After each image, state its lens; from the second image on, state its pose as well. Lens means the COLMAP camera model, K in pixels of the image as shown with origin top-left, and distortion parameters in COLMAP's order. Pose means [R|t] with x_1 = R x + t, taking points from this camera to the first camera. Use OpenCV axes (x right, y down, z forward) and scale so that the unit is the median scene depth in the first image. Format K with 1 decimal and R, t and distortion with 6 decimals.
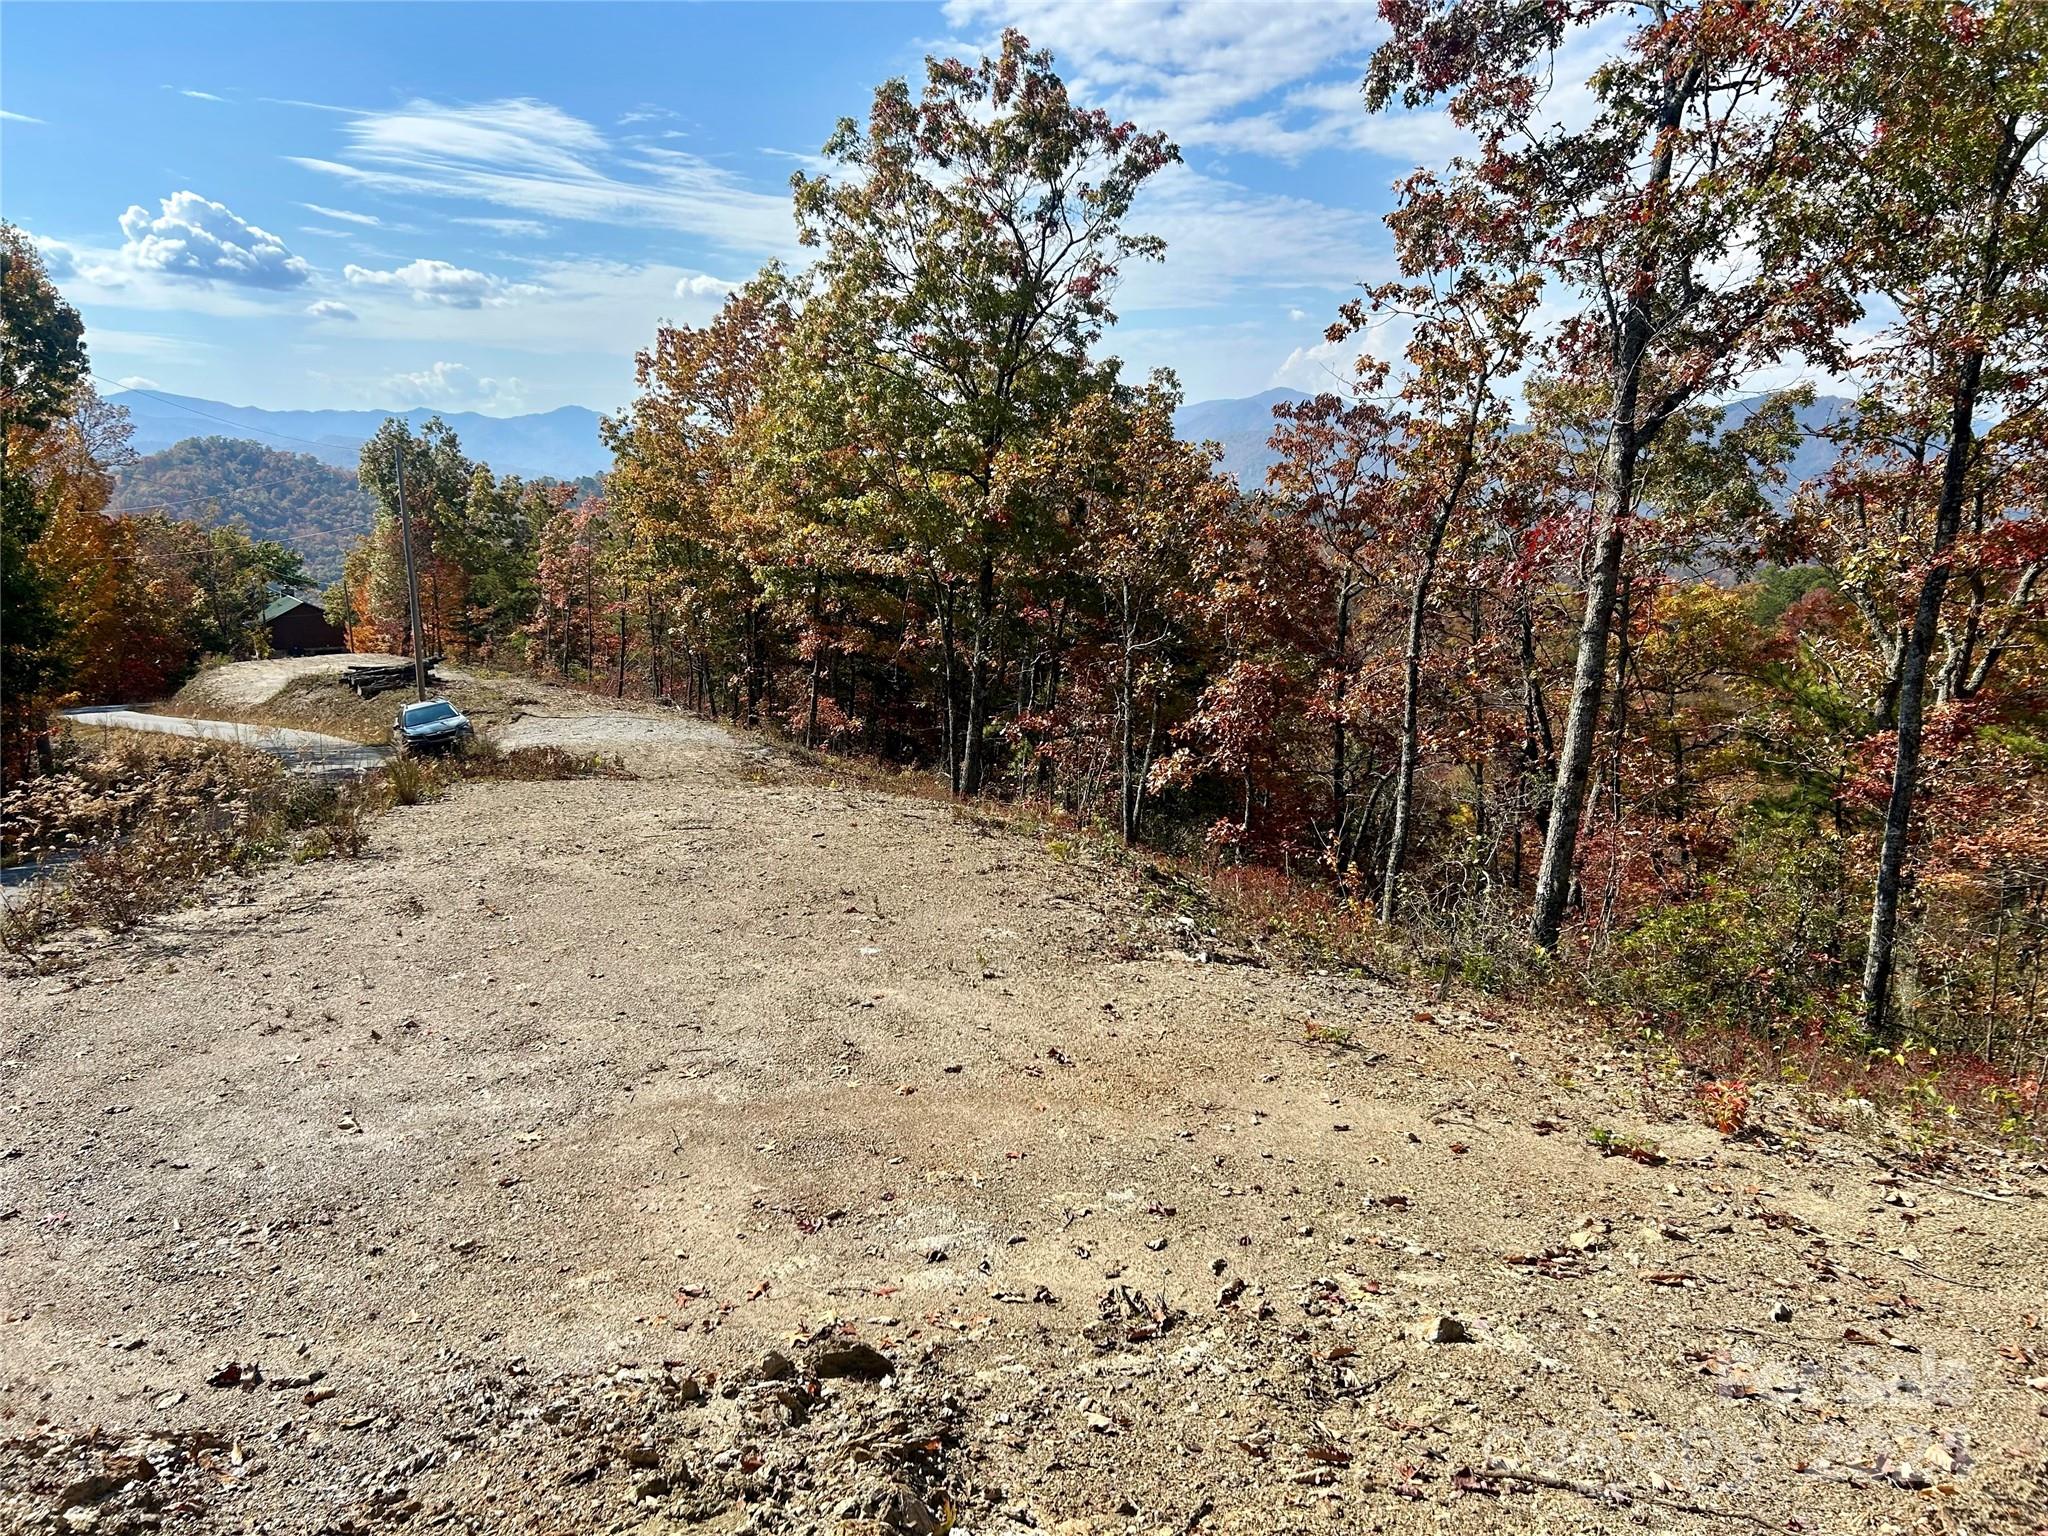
lens RADIAL K [[1537.4, 0, 1011.9], [0, 1537.4, 766.4], [0, 0, 1]] dist [0.057901, -0.061137]
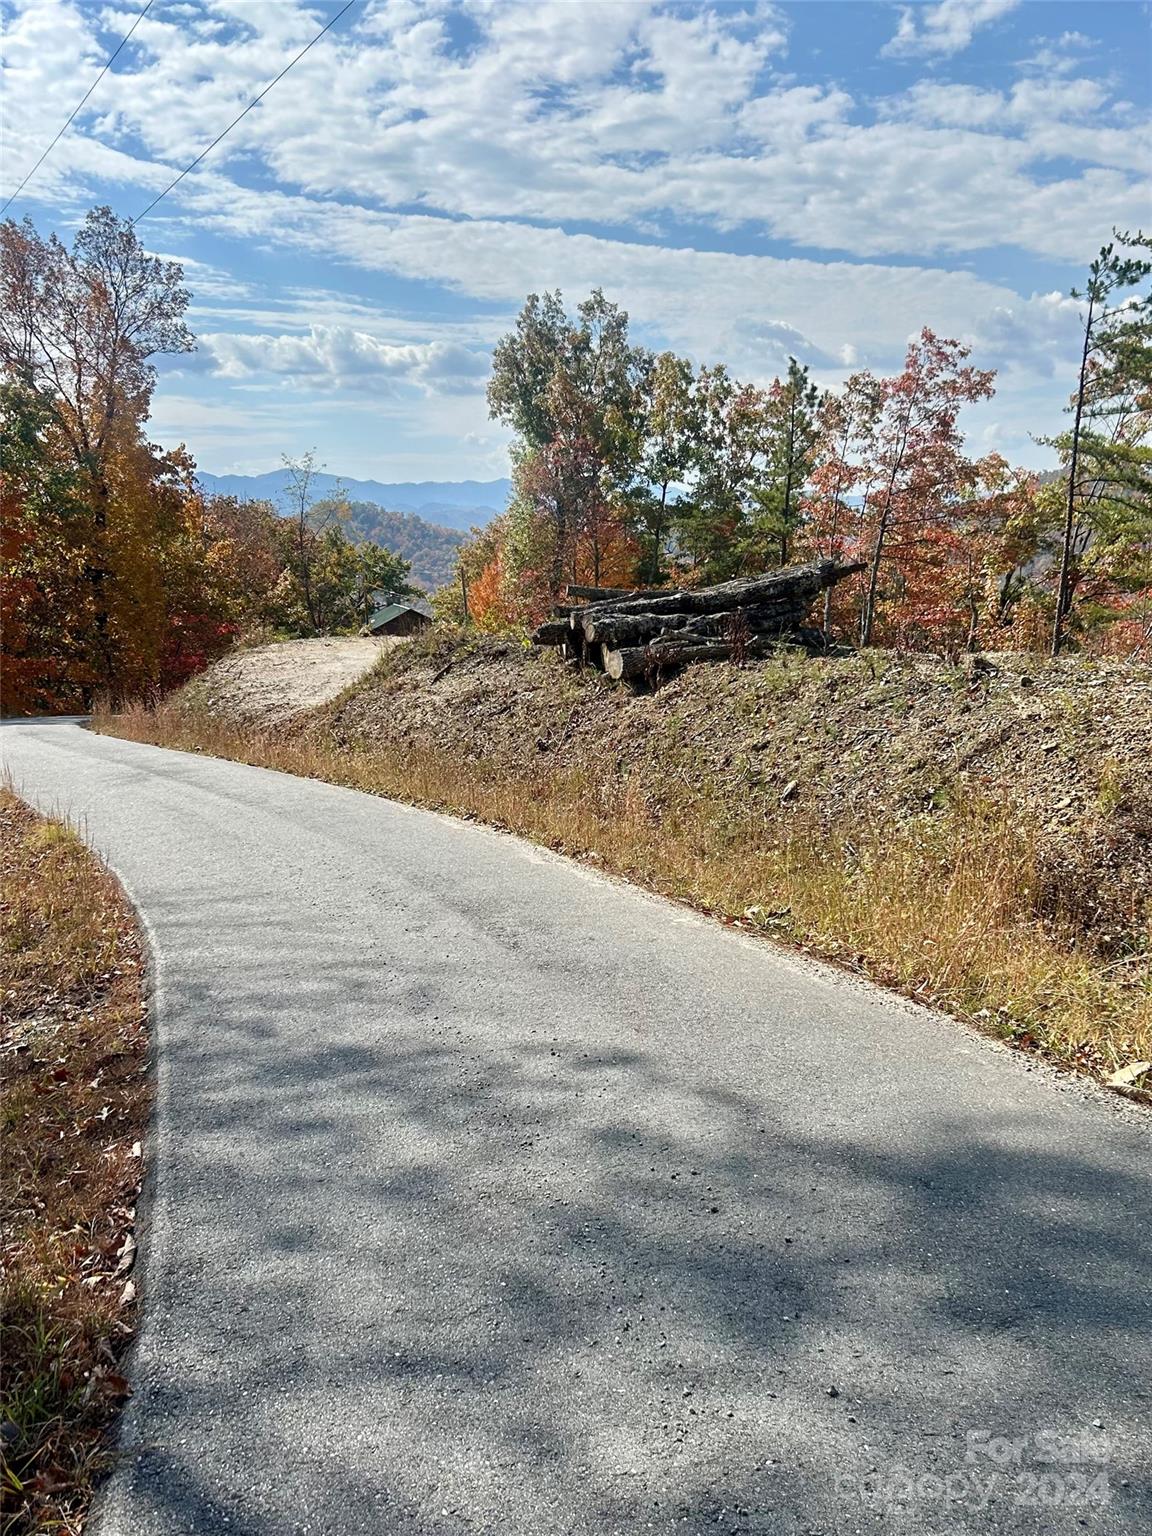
lens RADIAL K [[1153.1, 0, 576.4], [0, 1153.1, 769.5], [0, 0, 1]] dist [0.057901, -0.061137]
pose [[0.961659, 0.027880, -0.272827, -0.173639], [-0.030689, 0.999511, -0.006032, -0.013077], [0.272525, 0.014174, 0.962044, 0.374257]]
